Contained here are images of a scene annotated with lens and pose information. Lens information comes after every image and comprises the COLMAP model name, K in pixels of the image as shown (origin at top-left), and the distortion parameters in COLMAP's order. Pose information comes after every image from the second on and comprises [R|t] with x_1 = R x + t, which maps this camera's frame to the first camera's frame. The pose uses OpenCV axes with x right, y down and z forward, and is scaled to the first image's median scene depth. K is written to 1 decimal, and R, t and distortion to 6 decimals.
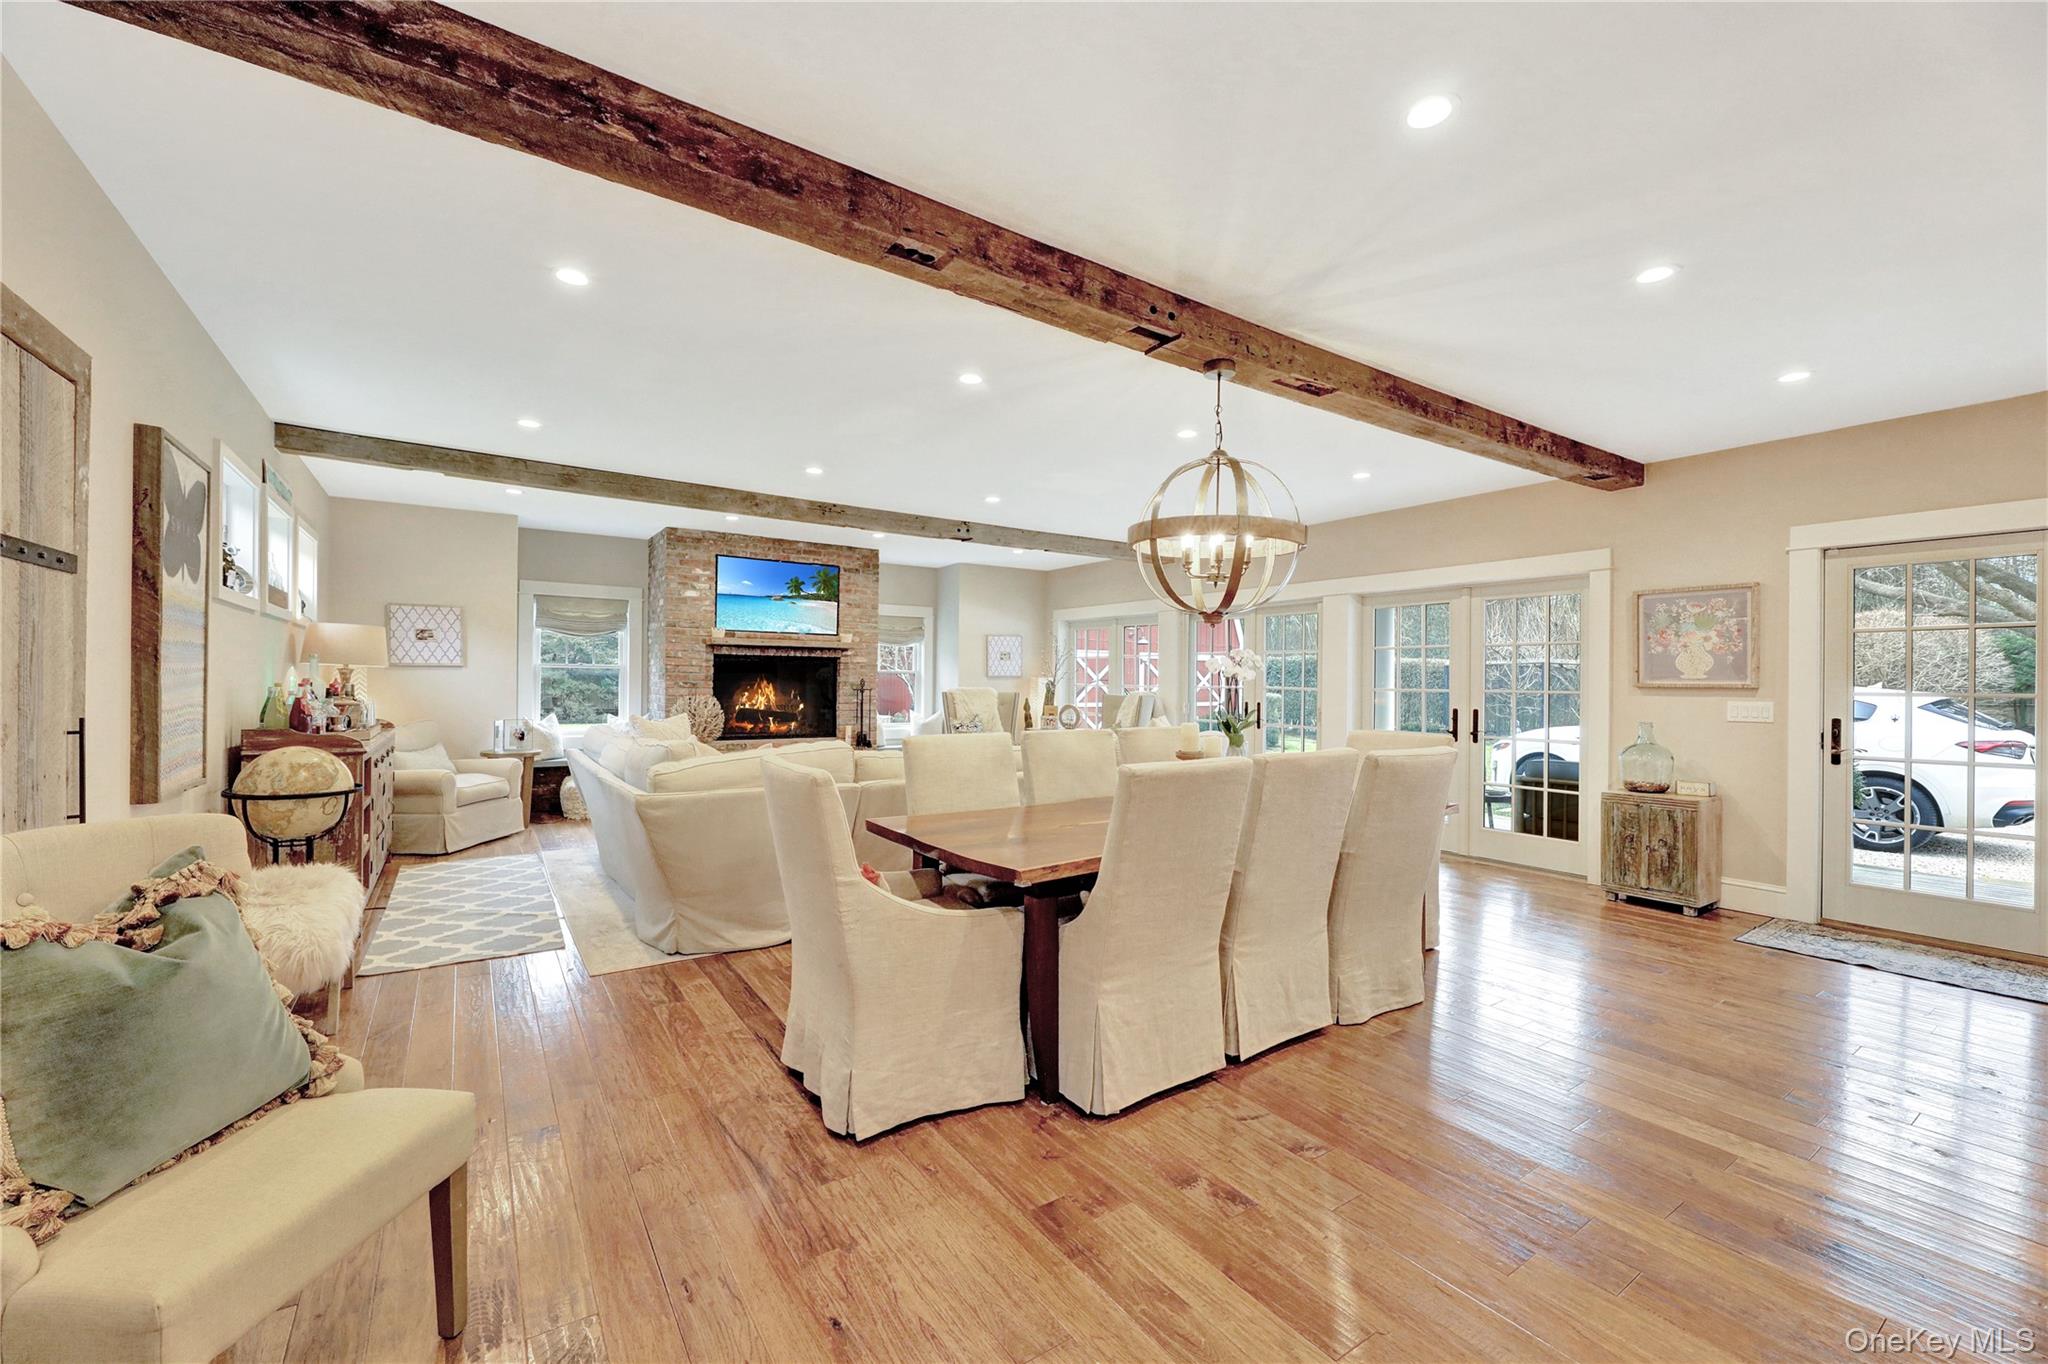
lens RADIAL K [[836.7, 0, 1024.0], [0, 836.7, 682.0], [0, 0, 1]] dist [0.000610, 0.000053]
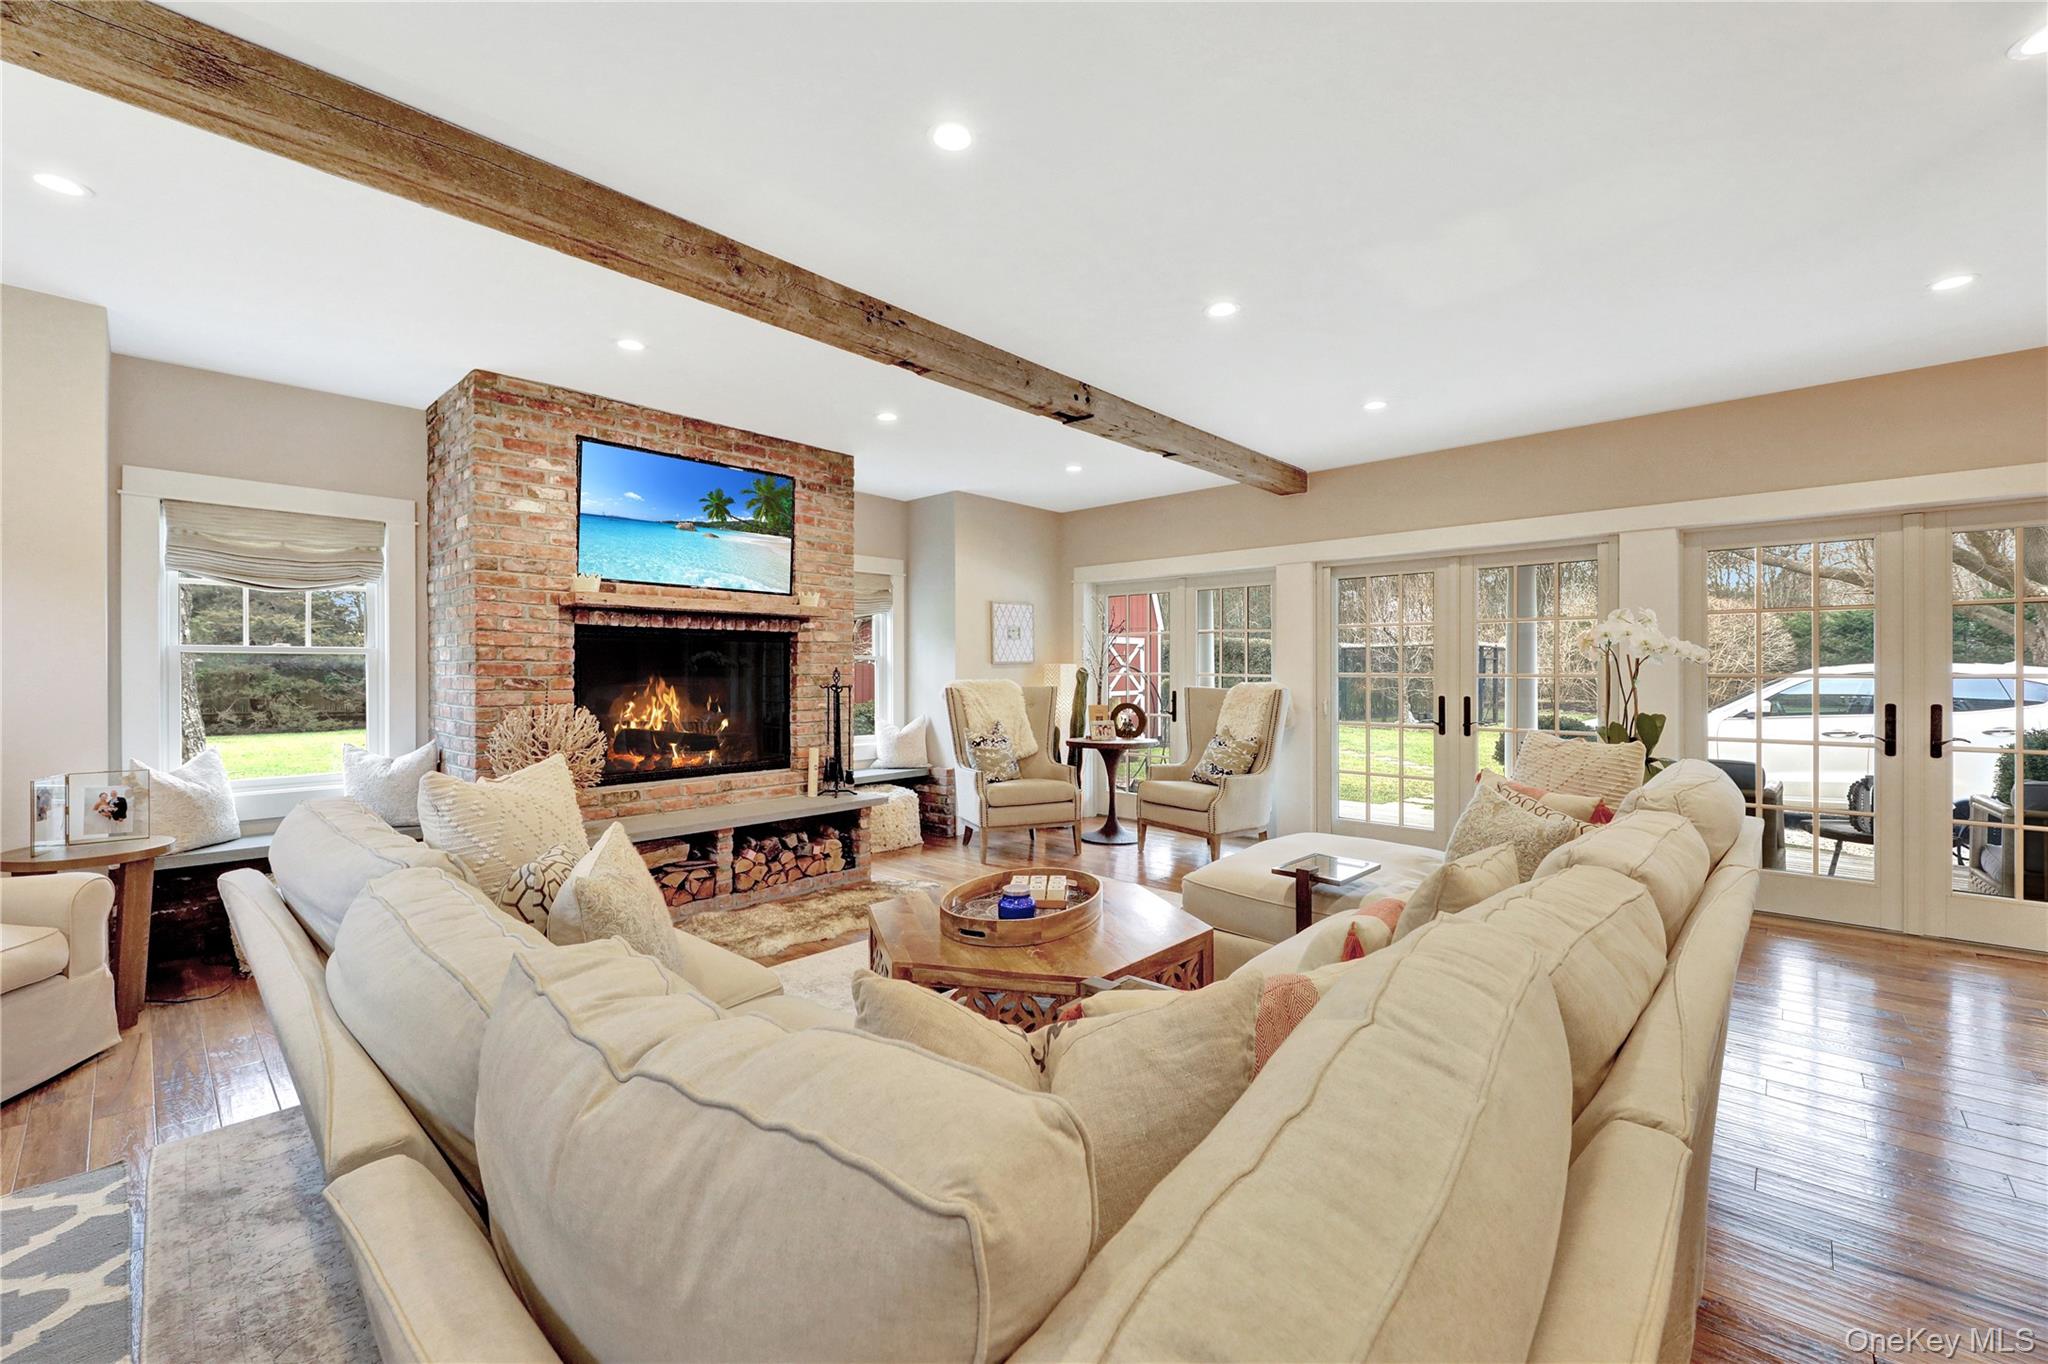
lens RADIAL K [[835.5, 0, 1019.6], [0, 835.5, 670.9], [0, 0, 1]] dist [-0.000789, -0.000611]
pose [[0.974409, -0.012396, 0.224442, -0.206114], [0.012011, 0.999923, 0.003080, -0.002530], [-0.224462, -0.000305, 0.974483, 0.405654]]
